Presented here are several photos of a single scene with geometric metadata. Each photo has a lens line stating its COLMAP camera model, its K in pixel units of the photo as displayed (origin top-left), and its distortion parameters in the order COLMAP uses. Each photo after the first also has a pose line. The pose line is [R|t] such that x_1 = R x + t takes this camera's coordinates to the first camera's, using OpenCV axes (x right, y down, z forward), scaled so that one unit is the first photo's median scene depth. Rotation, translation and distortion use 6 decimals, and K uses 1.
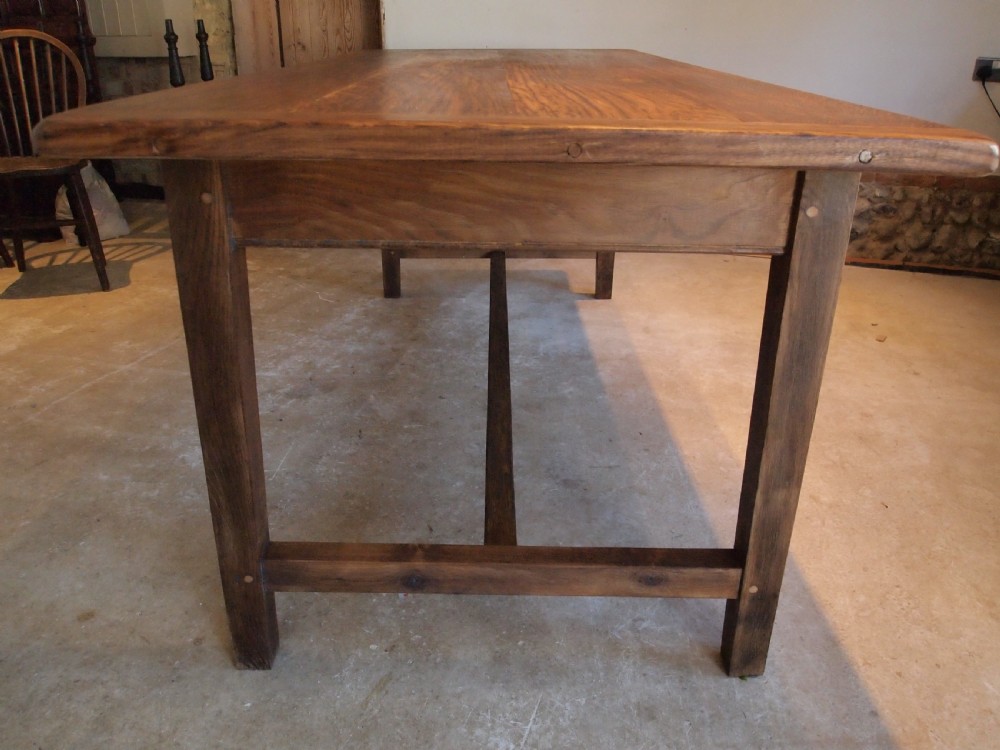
lens RADIAL K [[813.6, 0, 500.2], [0, 813.6, 378.1], [0, 0, 1]] dist [-0.050195, 0.005120]
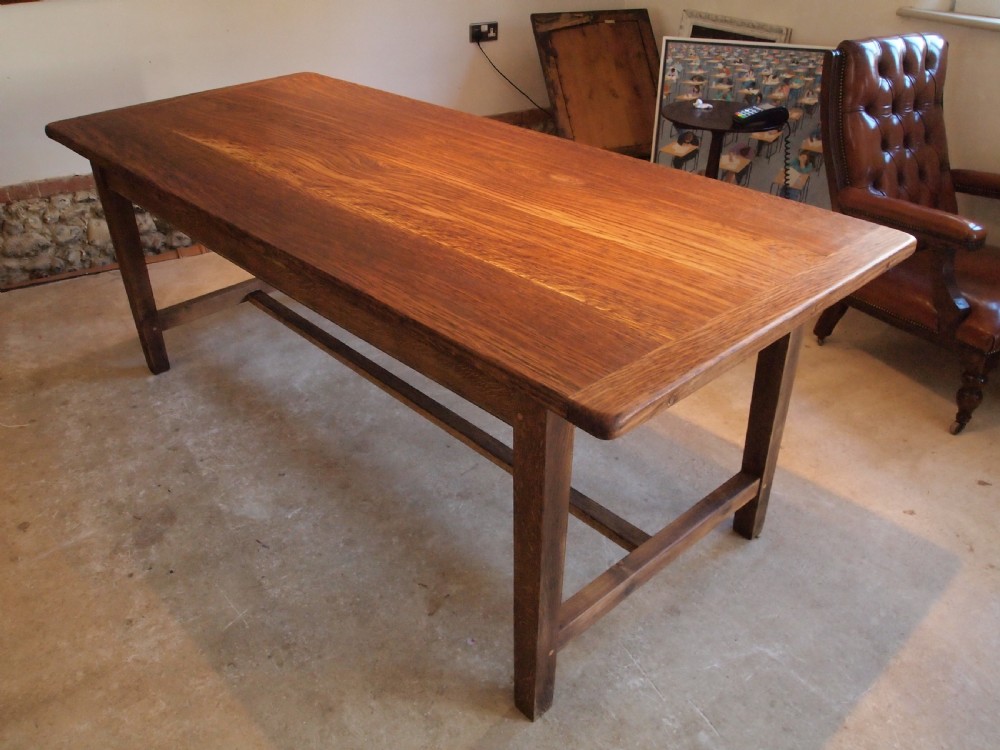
lens RADIAL K [[813.6, 0, 501.3], [0, 813.6, 375.7], [0, 0, 1]] dist [-0.050195, 0.005120]
pose [[0.717246, -0.384024, 0.581449, -0.491768], [0.301802, 0.923309, 0.237521, -0.296809], [-0.628071, 0.005121, 0.778139, -0.005522]]
